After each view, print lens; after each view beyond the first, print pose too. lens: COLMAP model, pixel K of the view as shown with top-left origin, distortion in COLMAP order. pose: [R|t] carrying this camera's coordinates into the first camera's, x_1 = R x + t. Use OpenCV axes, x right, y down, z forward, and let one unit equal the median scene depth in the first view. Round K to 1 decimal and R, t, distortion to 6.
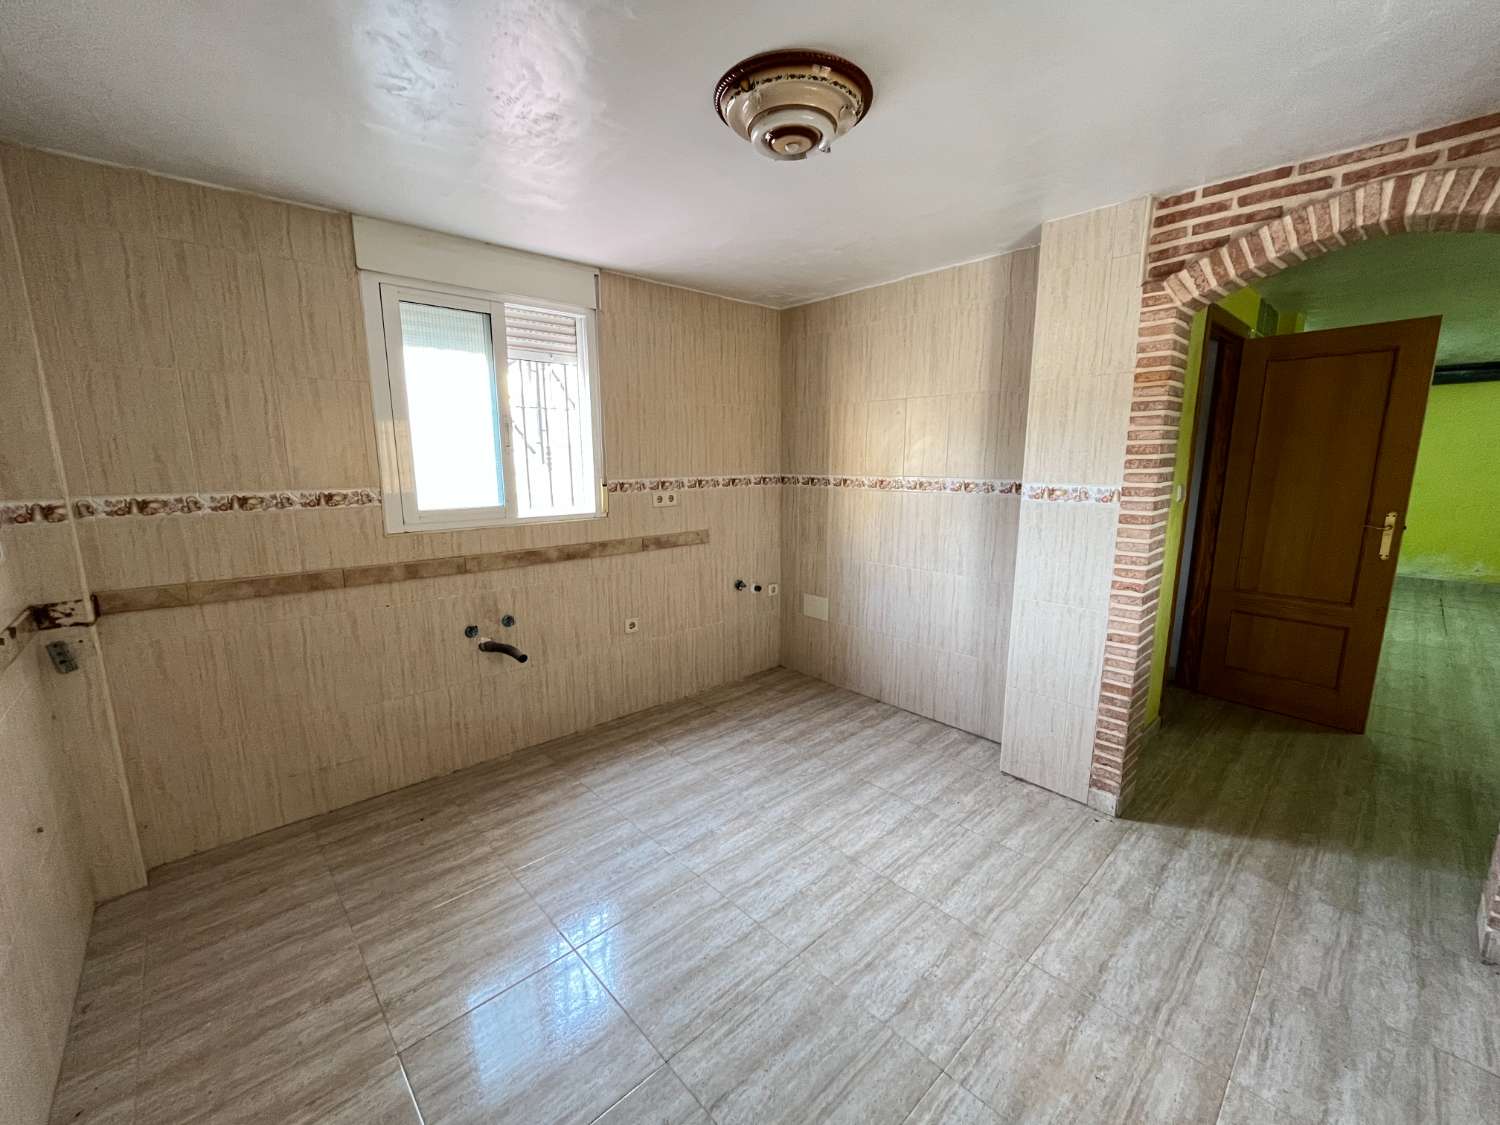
lens RADIAL K [[609.3, 0, 742.9], [0, 609.3, 568.3], [0, 0, 1]] dist [-0.002063, -0.000774]
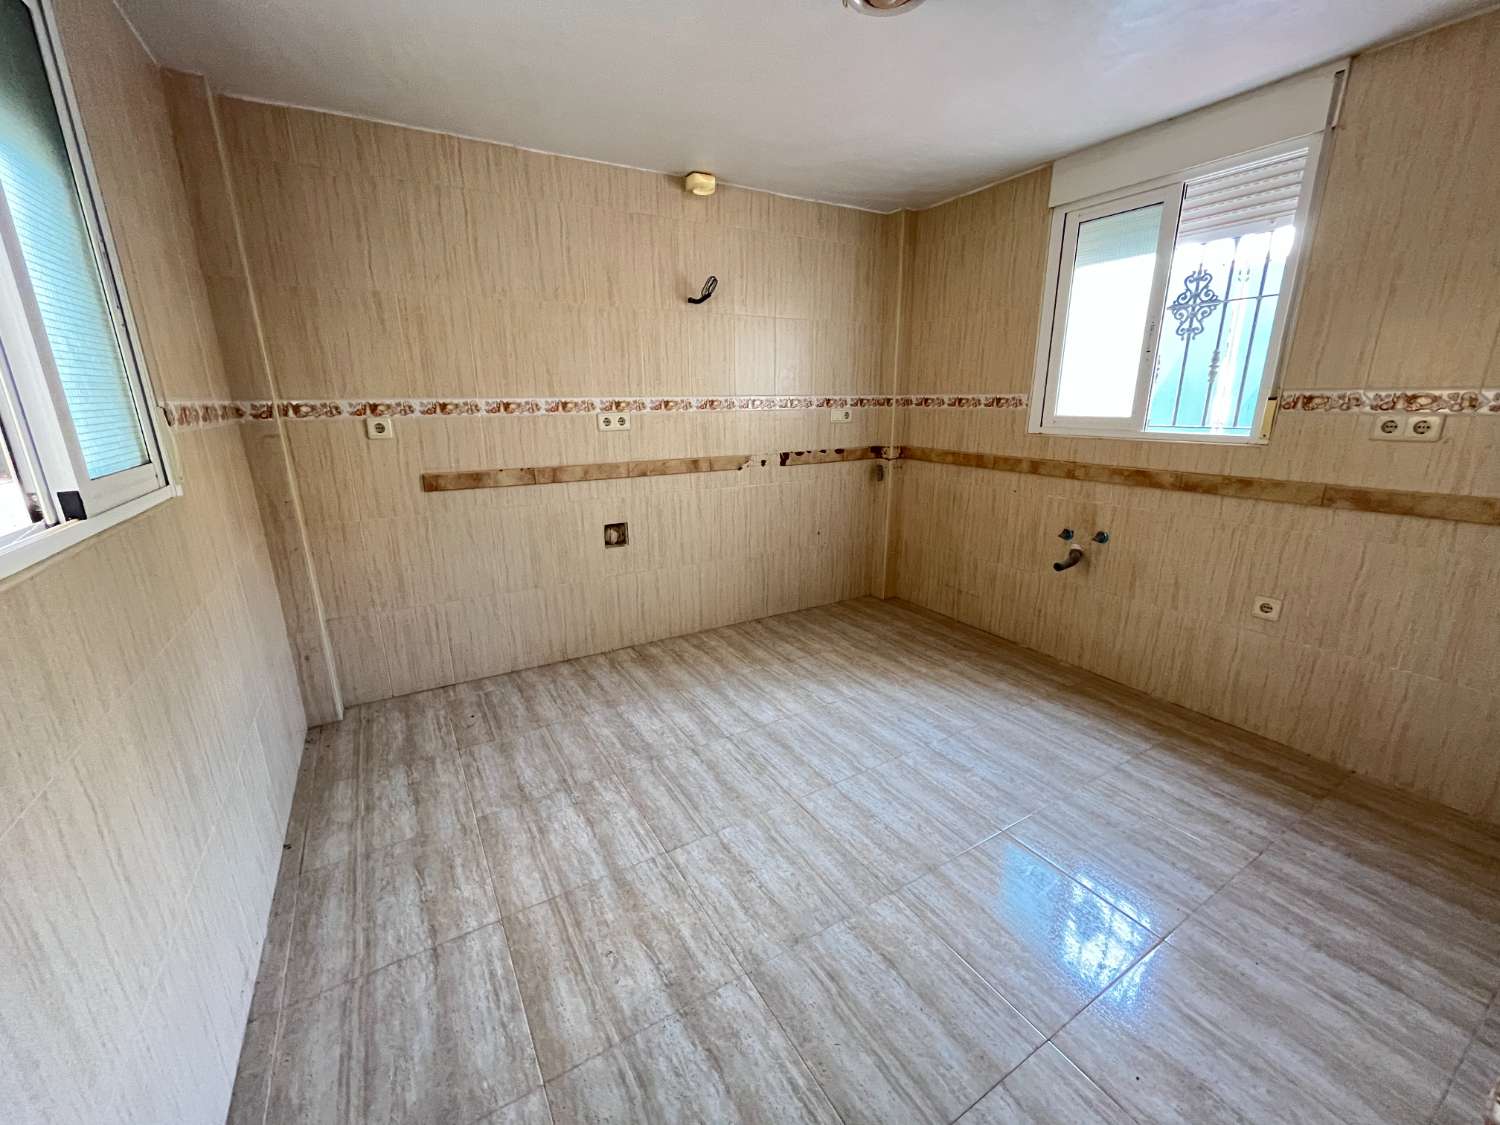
lens RADIAL K [[609.3, 0, 758.7], [0, 609.3, 567.9], [0, 0, 1]] dist [-0.002063, -0.000774]
pose [[-0.191092, 0.270681, -0.943512, 0.733626], [-0.166977, 0.938251, 0.302990, -0.080715], [0.967265, 0.215444, -0.134095, 0.677835]]
